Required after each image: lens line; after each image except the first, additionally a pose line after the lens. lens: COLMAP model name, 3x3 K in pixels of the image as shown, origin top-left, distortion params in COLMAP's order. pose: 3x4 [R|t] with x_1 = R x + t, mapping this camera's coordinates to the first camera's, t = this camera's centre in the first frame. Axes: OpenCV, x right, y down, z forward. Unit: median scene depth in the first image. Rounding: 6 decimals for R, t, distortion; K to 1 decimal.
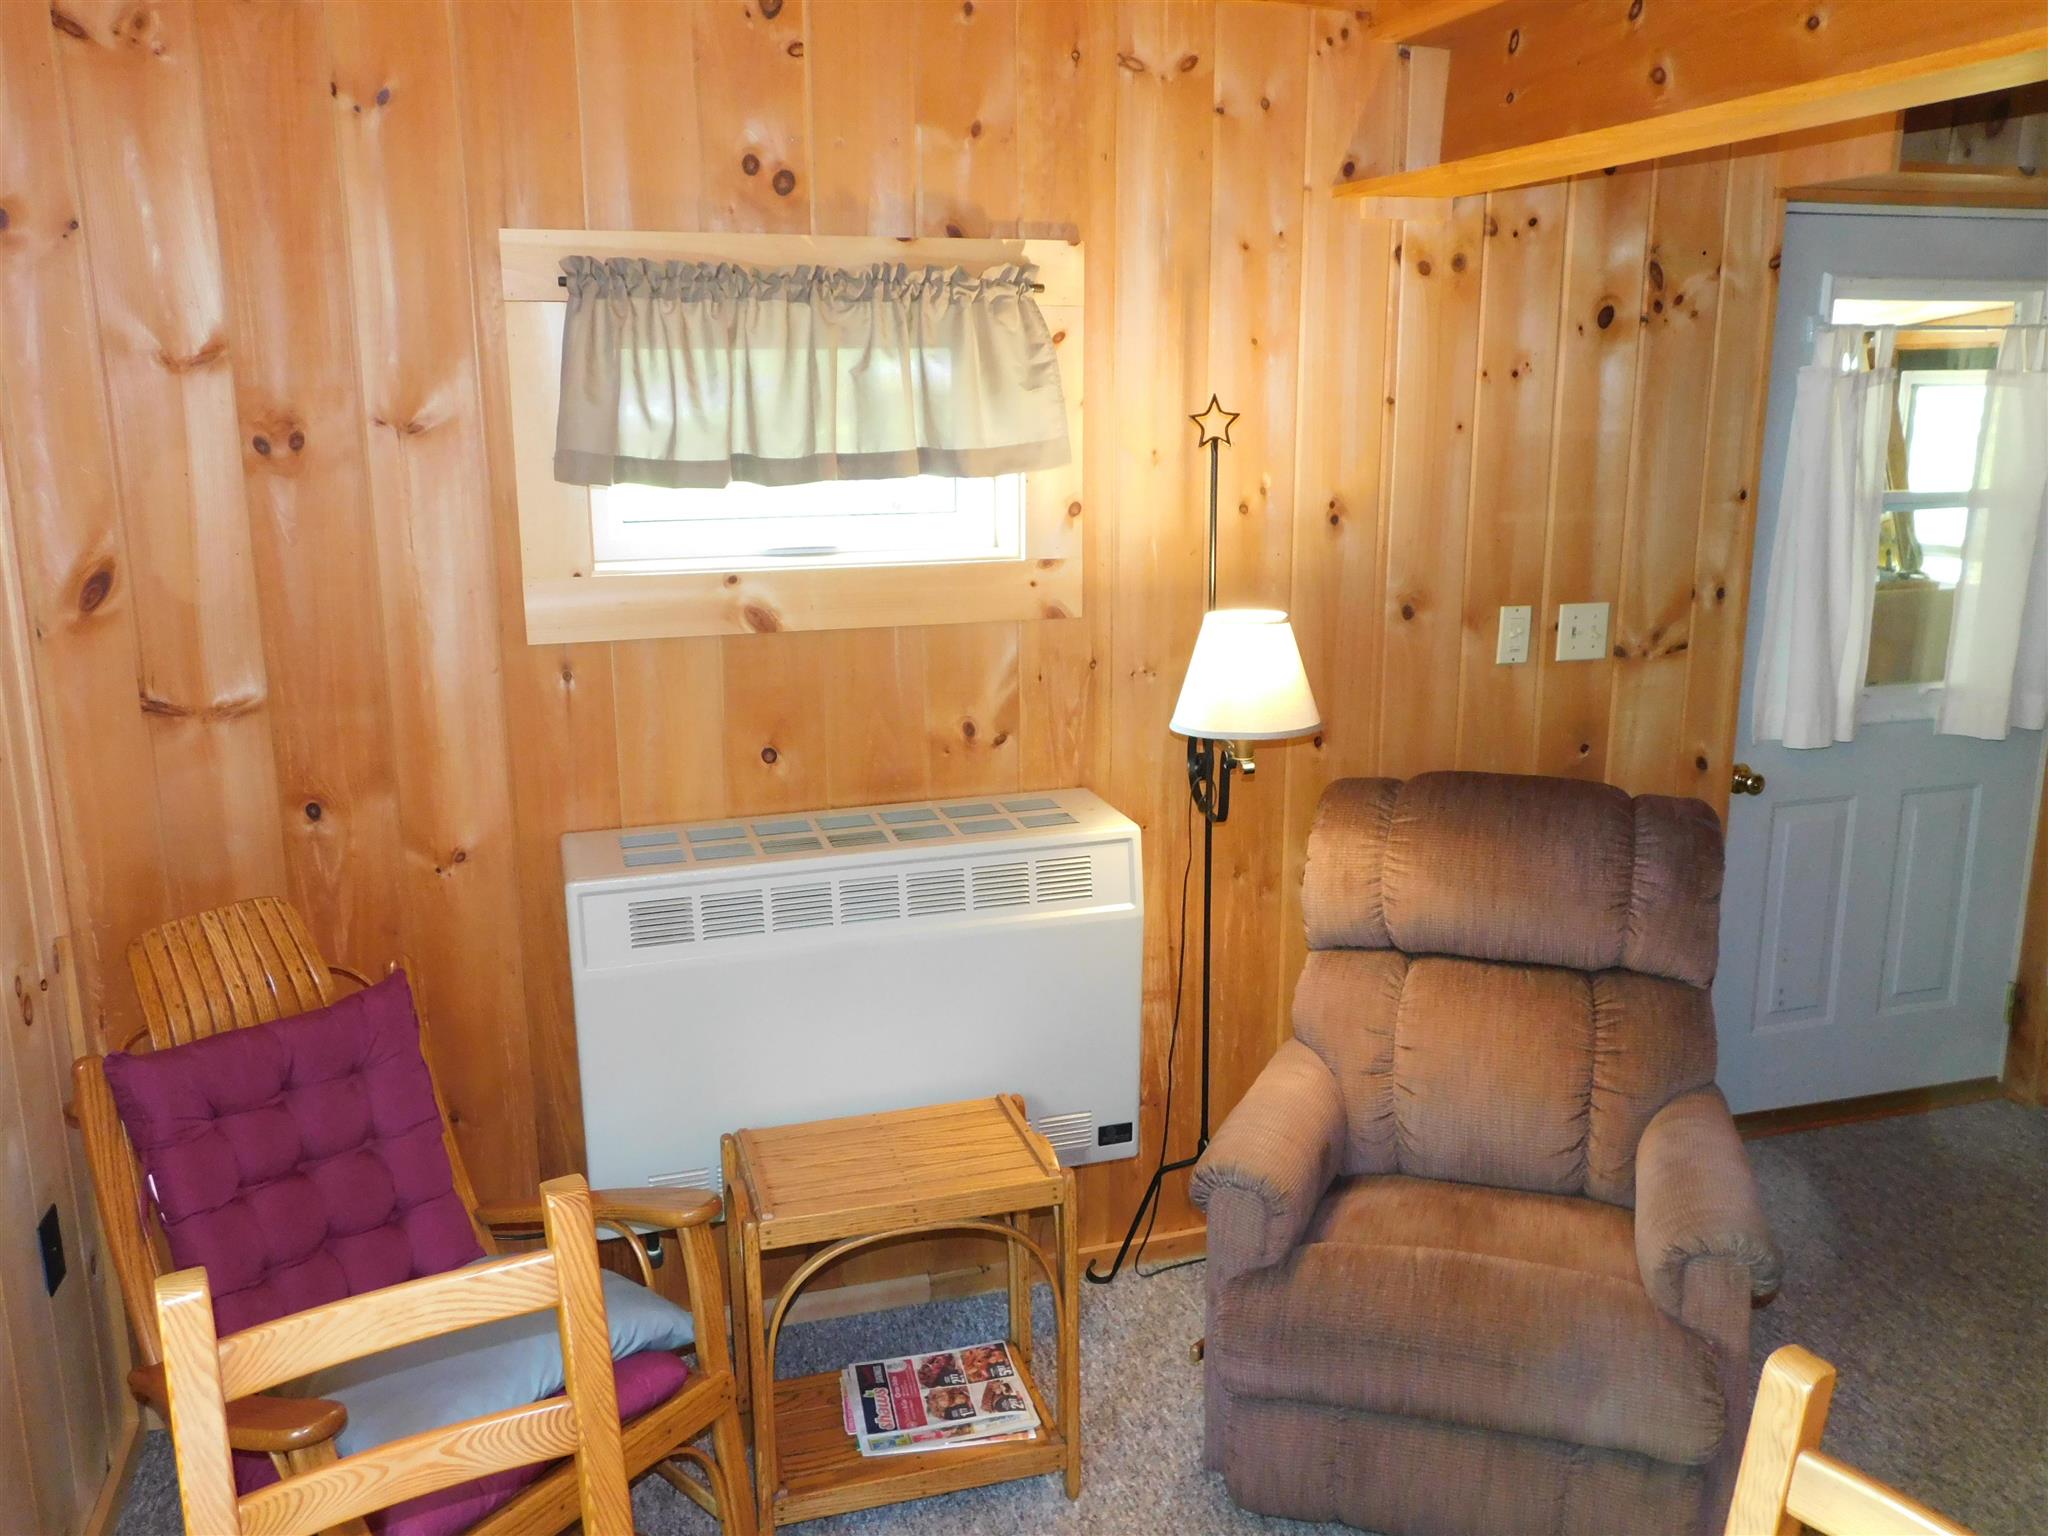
lens RADIAL K [[1650.3, 0, 1027.1], [0, 1650.3, 760.9], [0, 0, 1]] dist [-0.011456, 0.010842]
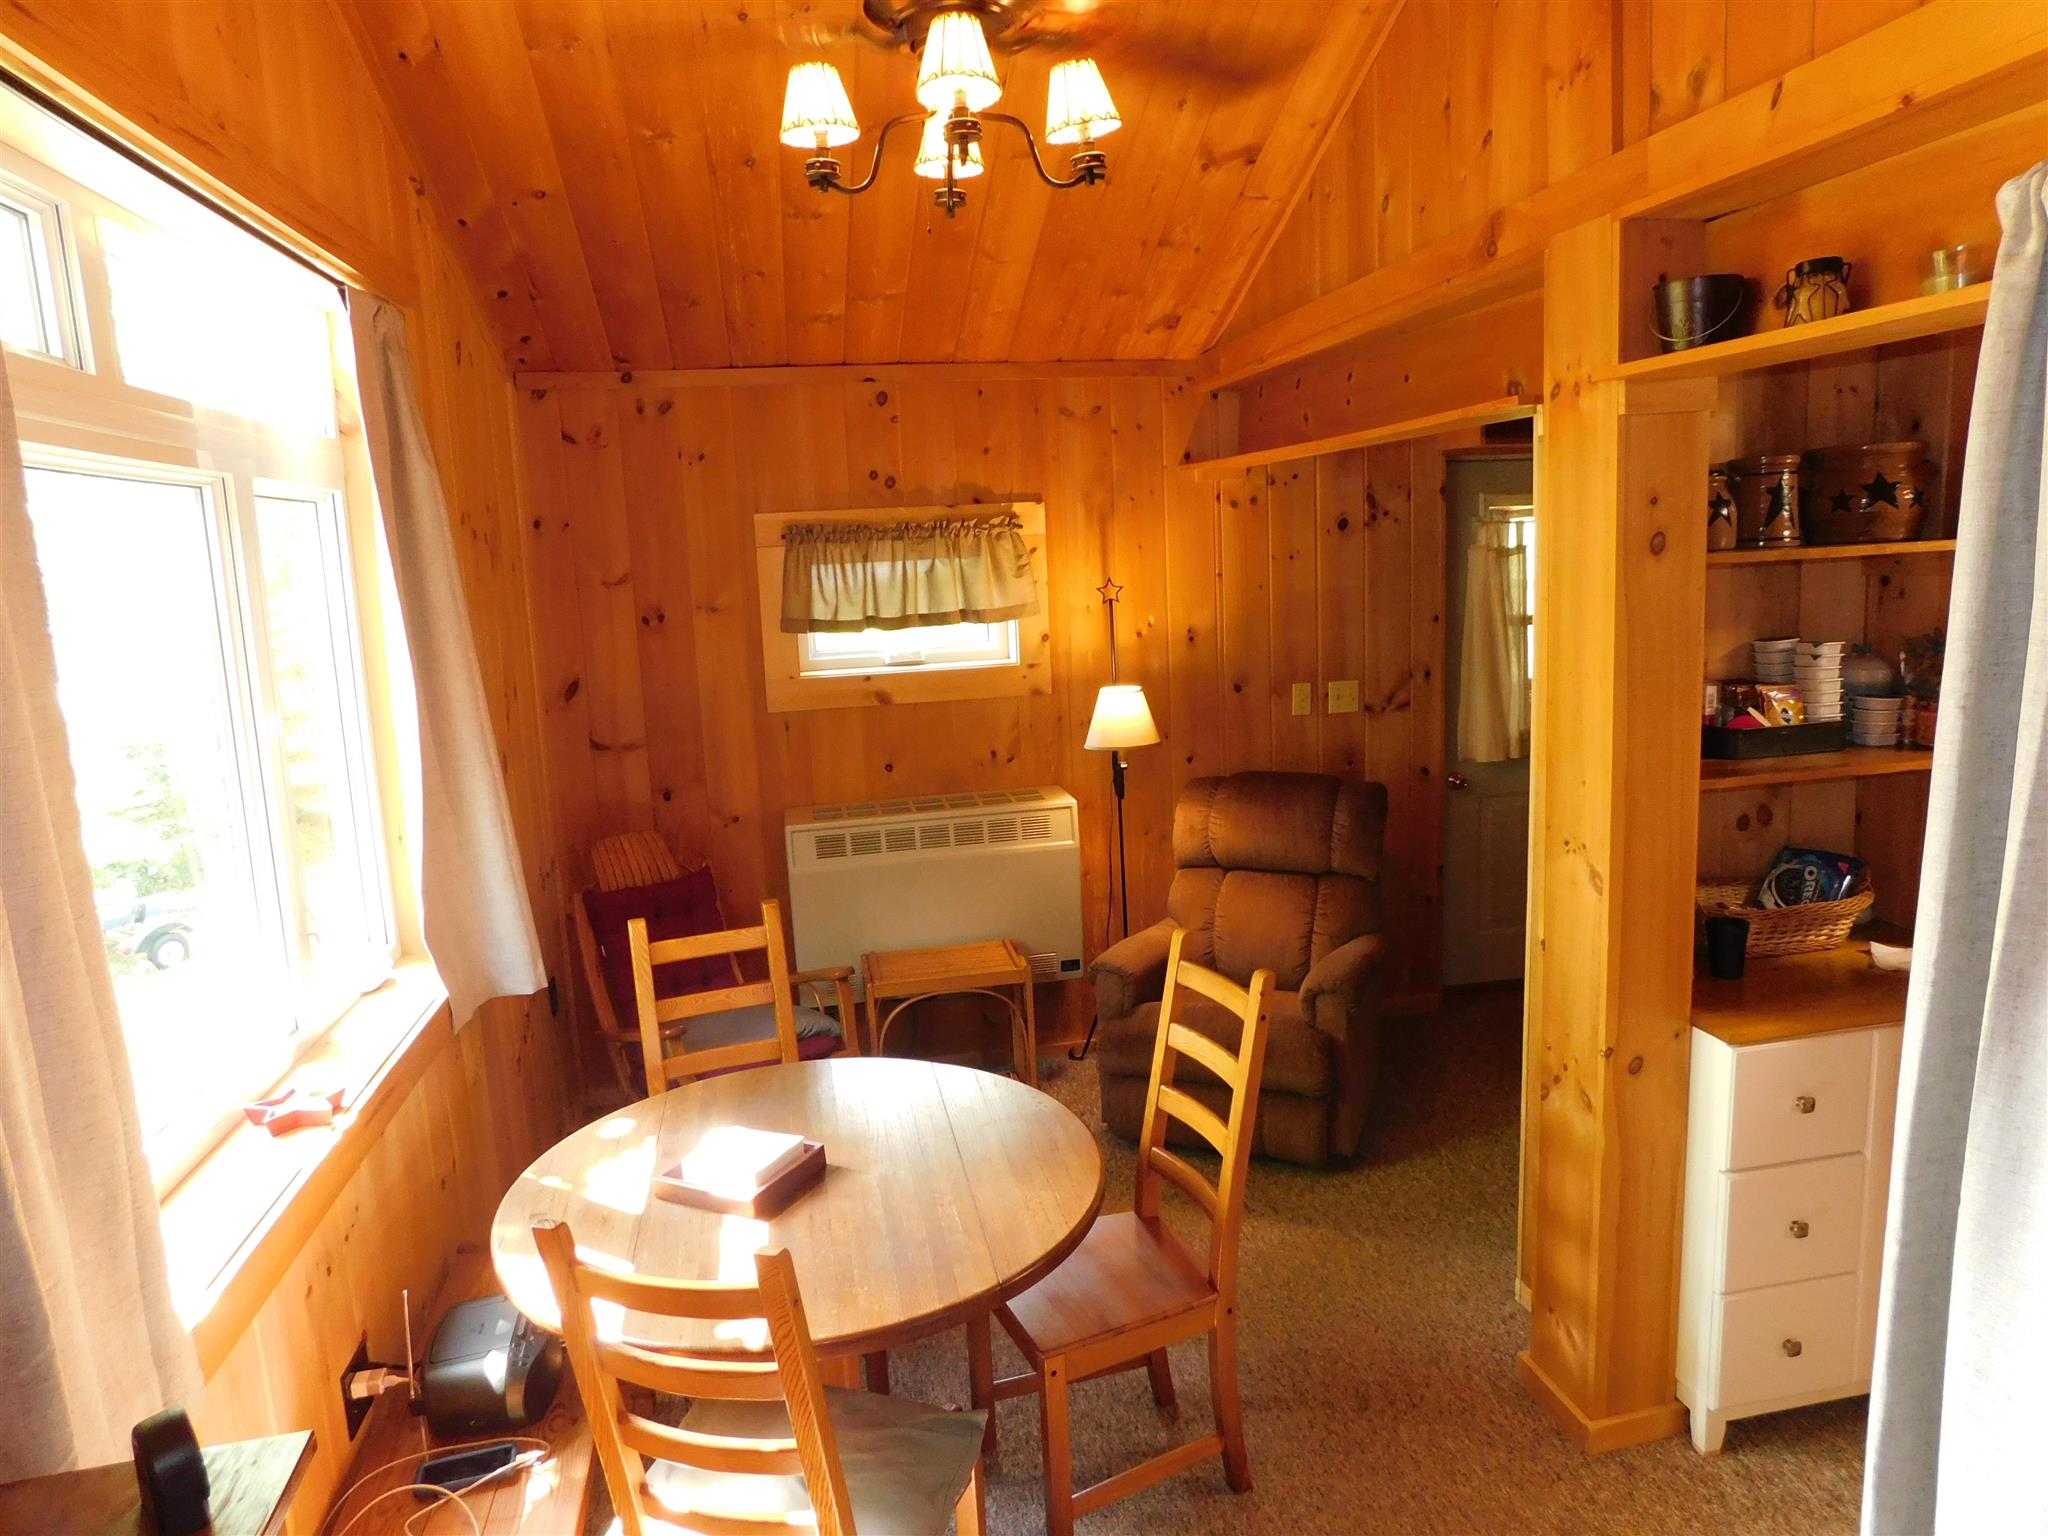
lens RADIAL K [[1353.4, 0, 1024.6], [0, 1353.4, 764.2], [0, 0, 1]] dist [-0.068111, 0.053169]
pose [[0.991732, -0.019067, -0.126905, 0.212168], [0.011660, 0.998198, -0.058855, 0.090873], [0.127798, 0.056889, 0.990167, -0.579451]]
